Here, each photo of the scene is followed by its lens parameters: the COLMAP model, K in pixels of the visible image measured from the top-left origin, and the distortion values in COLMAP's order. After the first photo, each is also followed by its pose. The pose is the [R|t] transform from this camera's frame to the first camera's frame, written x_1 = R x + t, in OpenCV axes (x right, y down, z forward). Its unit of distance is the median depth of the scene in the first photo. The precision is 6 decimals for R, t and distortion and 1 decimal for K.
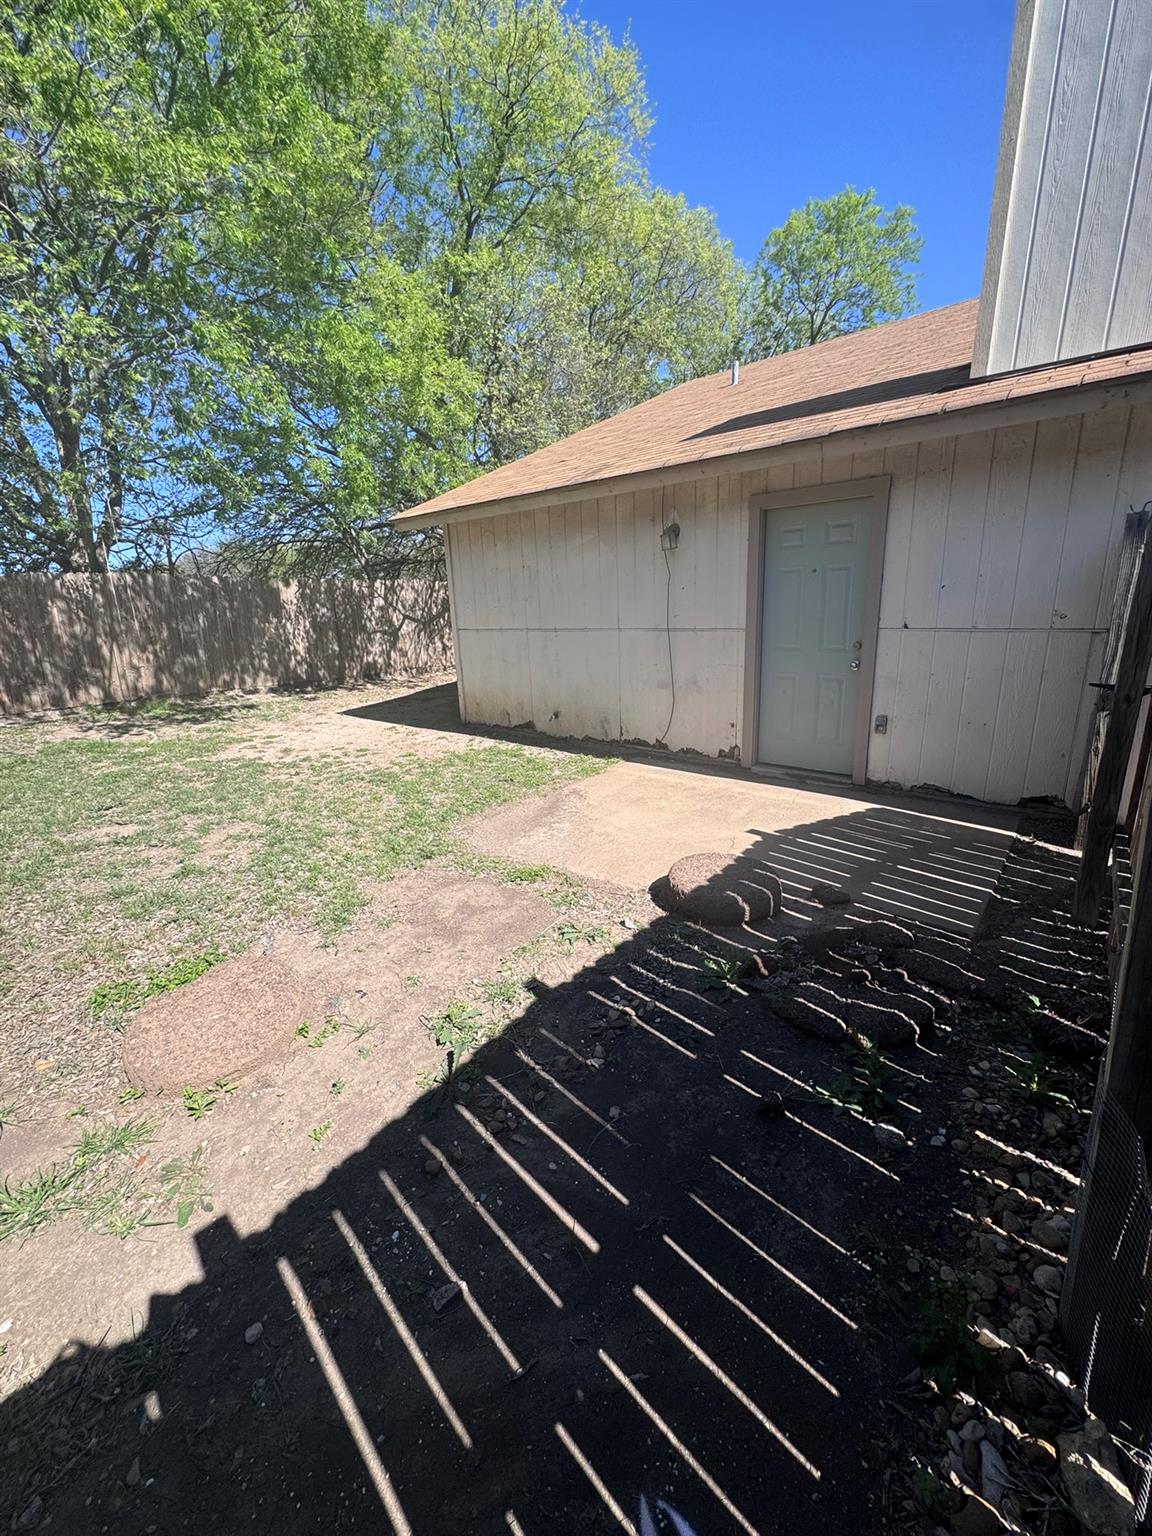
lens RADIAL K [[615.1, 0, 574.4], [0, 615.1, 764.9], [0, 0, 1]] dist [-0.006669, 0.000363]
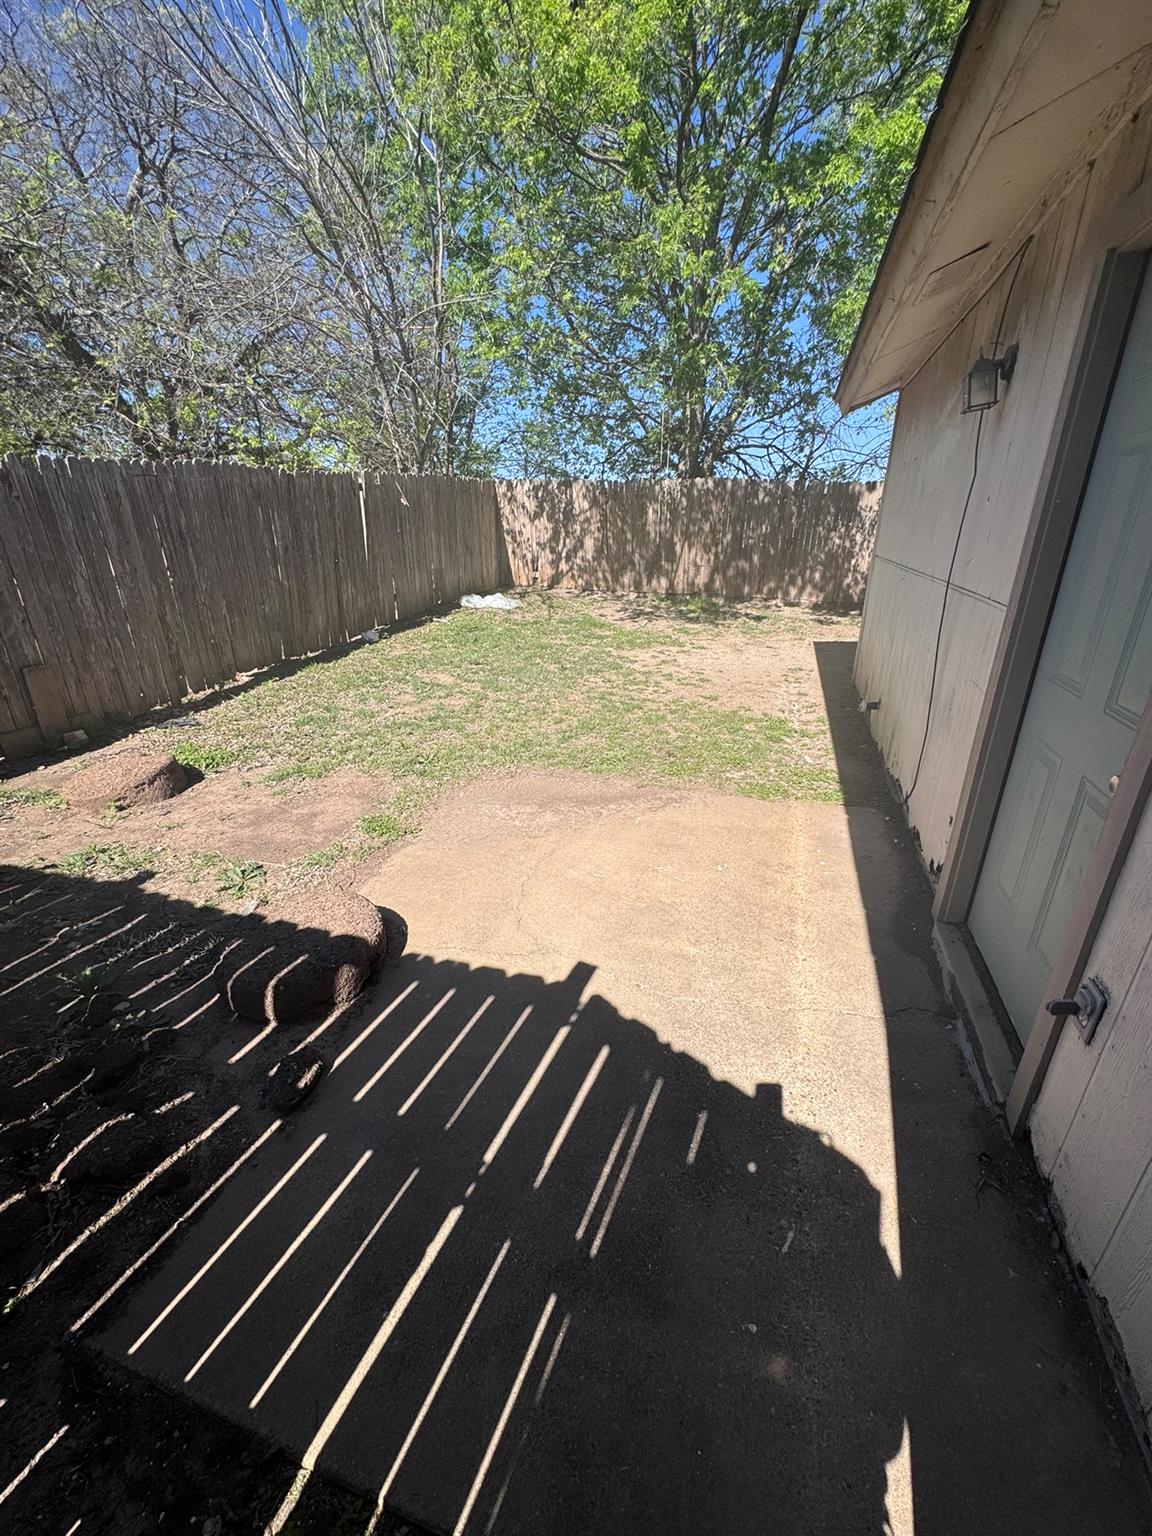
lens RADIAL K [[615.1, 0, 574.4], [0, 615.1, 764.9], [0, 0, 1]] dist [-0.006669, 0.000363]
pose [[0.388446, 0.376944, -0.840847, 0.435114], [-0.255317, 0.920805, 0.294840, -0.140582], [0.885394, 0.100153, 0.453924, 0.463129]]
